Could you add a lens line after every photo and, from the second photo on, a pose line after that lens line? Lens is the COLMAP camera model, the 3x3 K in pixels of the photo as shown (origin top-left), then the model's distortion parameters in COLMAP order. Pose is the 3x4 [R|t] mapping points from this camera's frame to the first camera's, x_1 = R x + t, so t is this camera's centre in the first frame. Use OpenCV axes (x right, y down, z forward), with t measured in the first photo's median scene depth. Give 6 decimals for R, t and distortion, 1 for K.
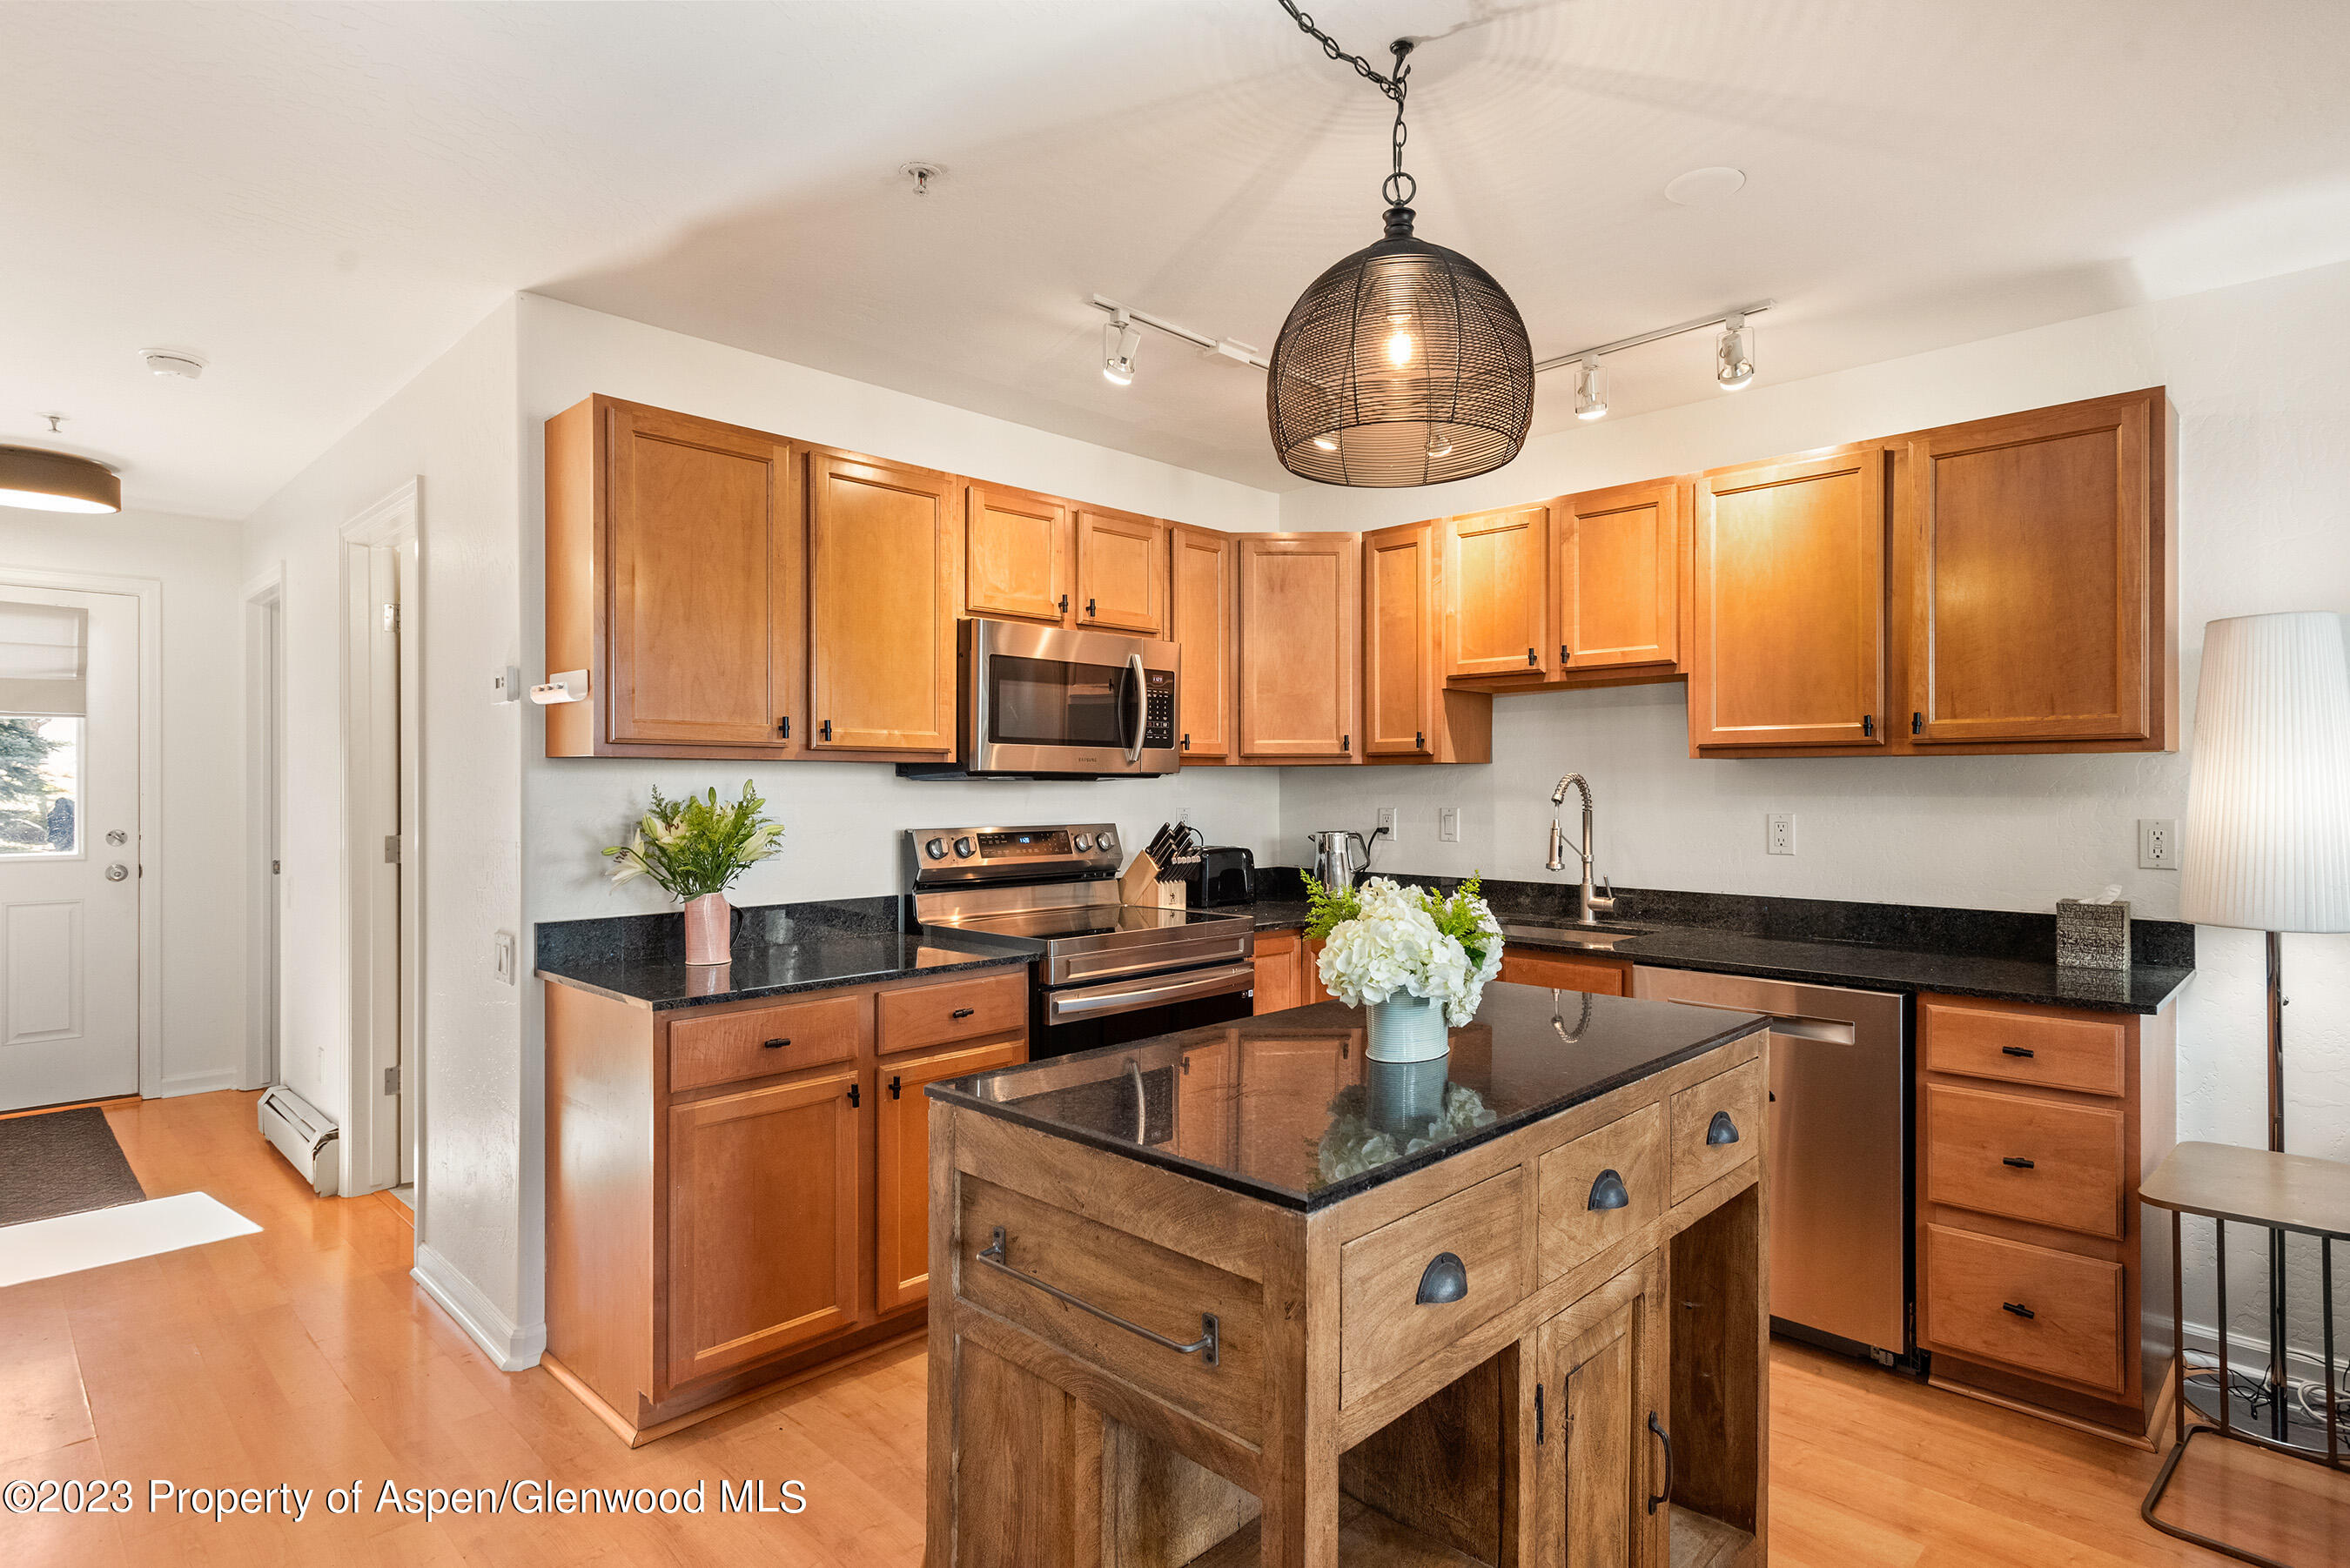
lens RADIAL K [[1209.0, 0, 1198.0], [0, 1209.0, 788.6], [0, 0, 1]] dist [0.019438, -0.003598]
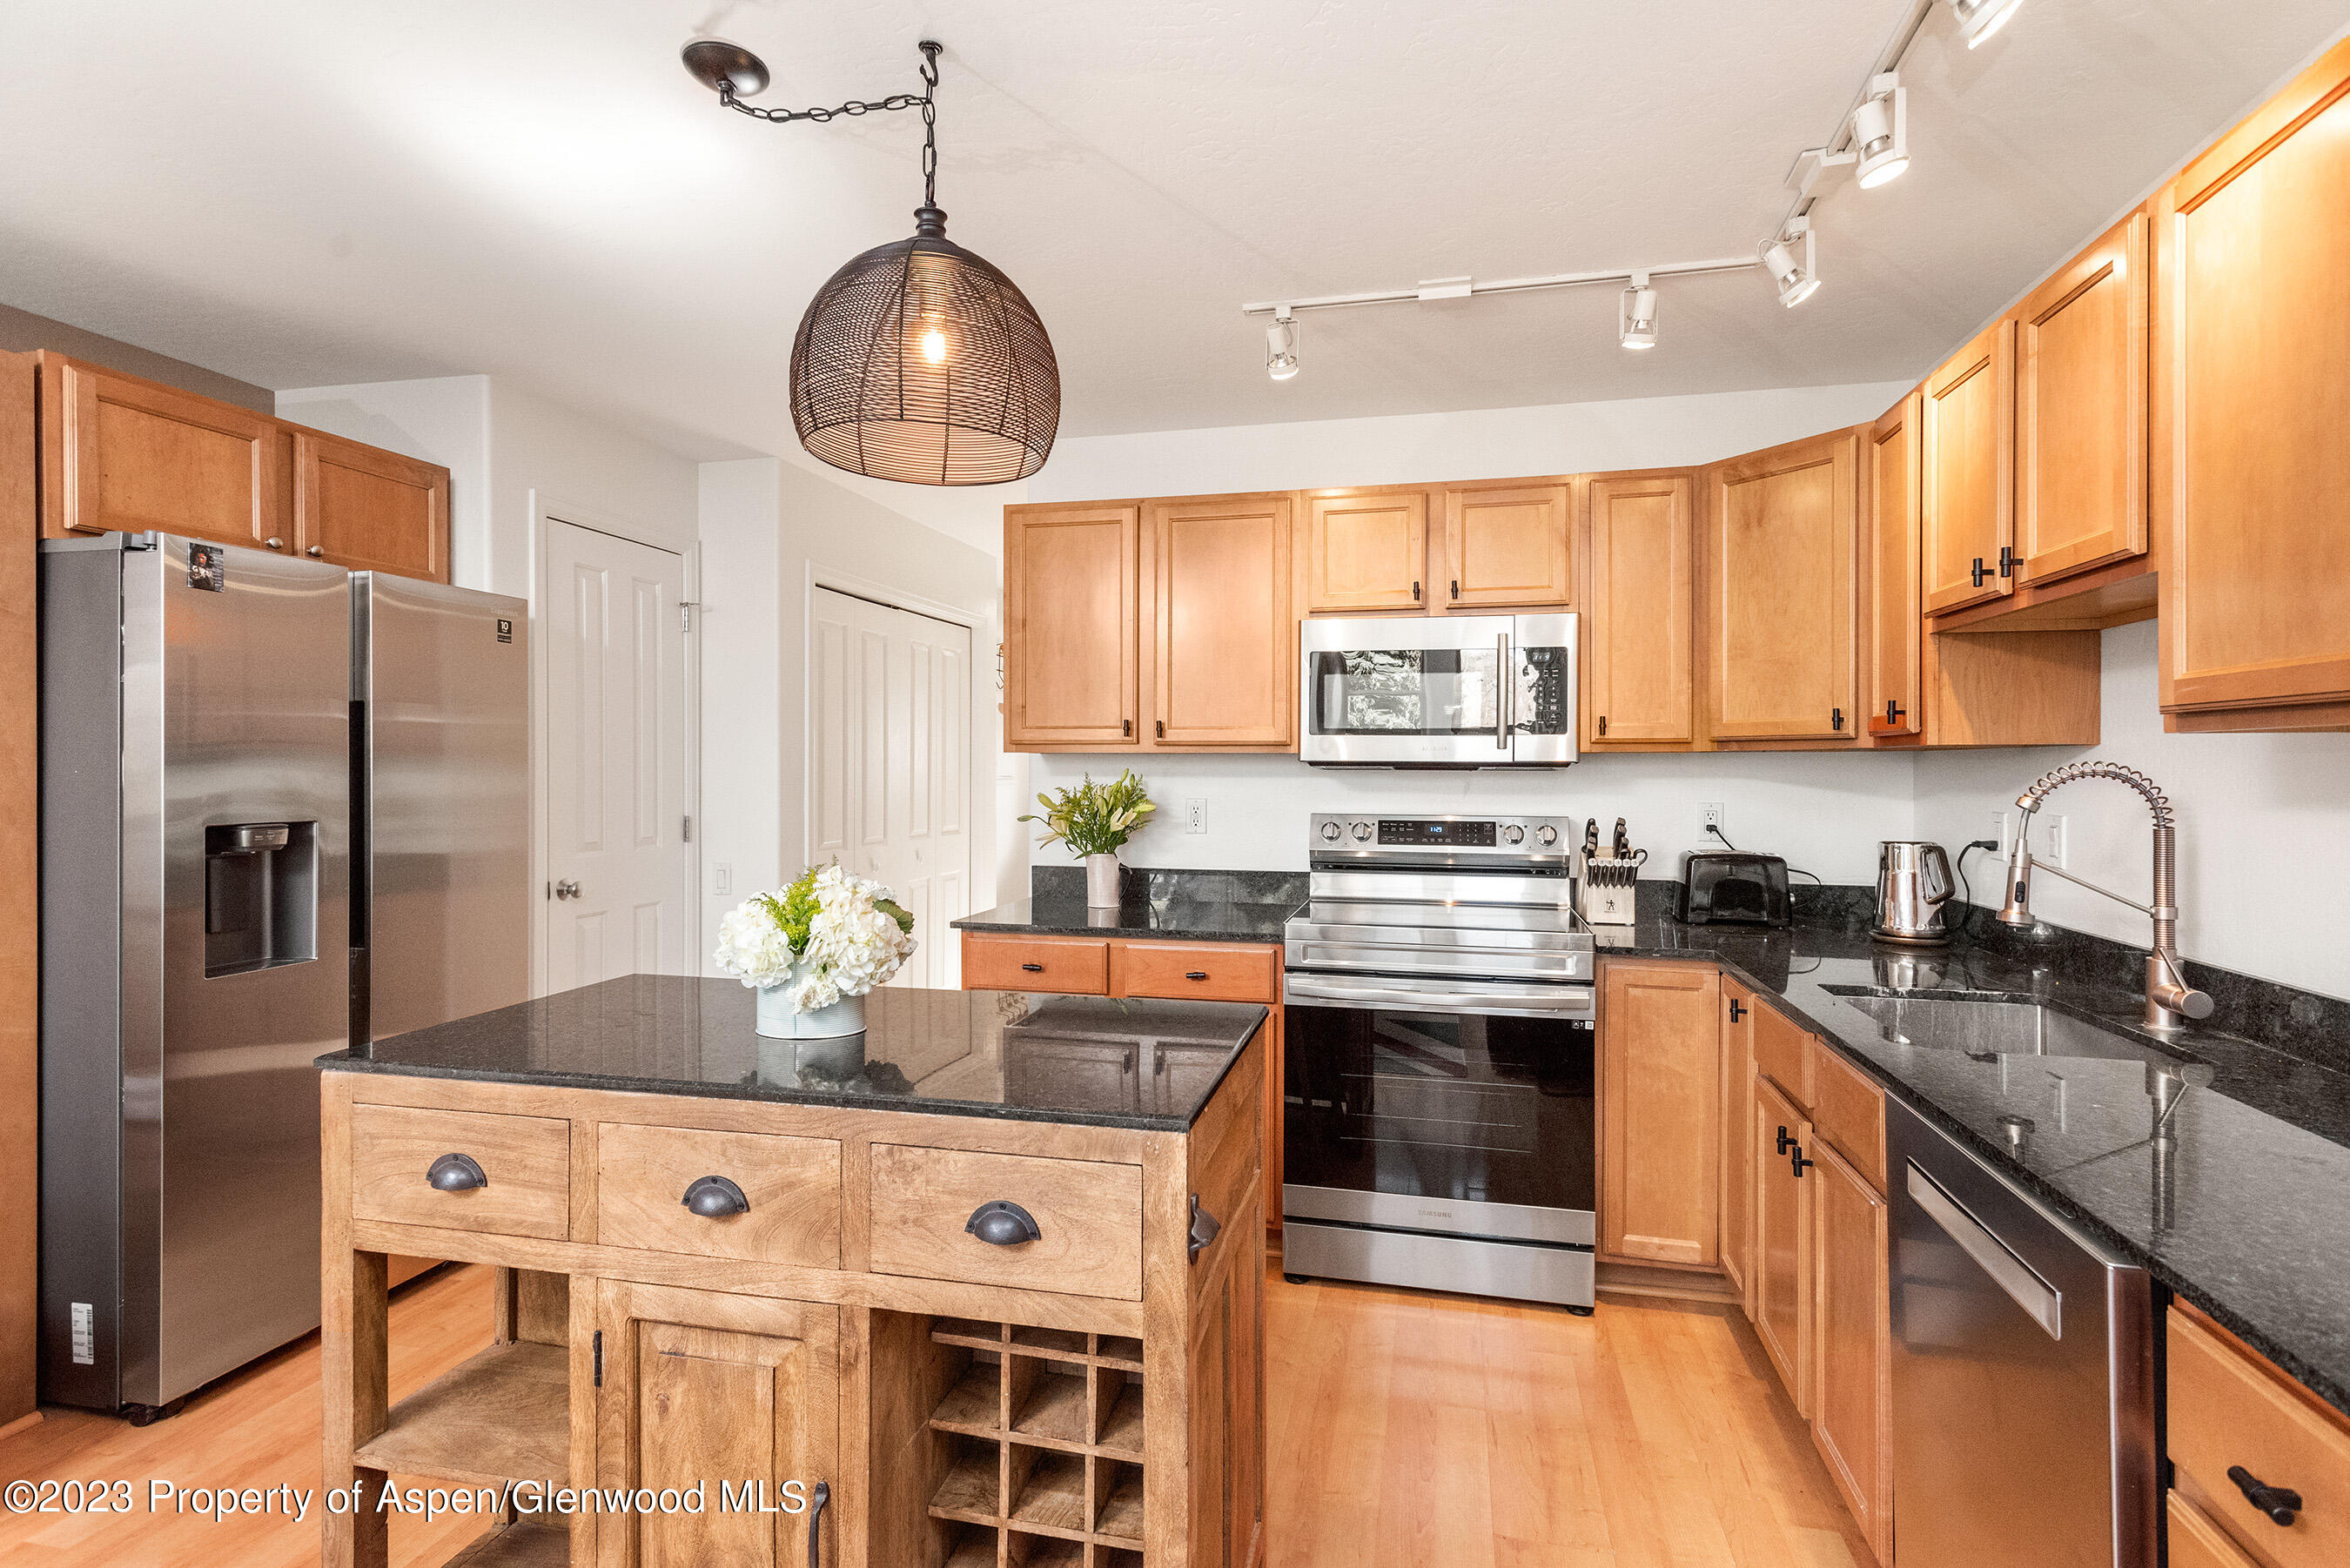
lens RADIAL K [[1100.0, 0, 1188.3], [0, 1100.0, 769.5], [0, 0, 1]] dist [0.019352, 0.000223]
pose [[0.517242, 0.005951, -0.855819, 0.565964], [-0.006352, 0.999975, 0.003115, -0.008509], [0.855816, 0.003825, 0.517267, 0.376390]]
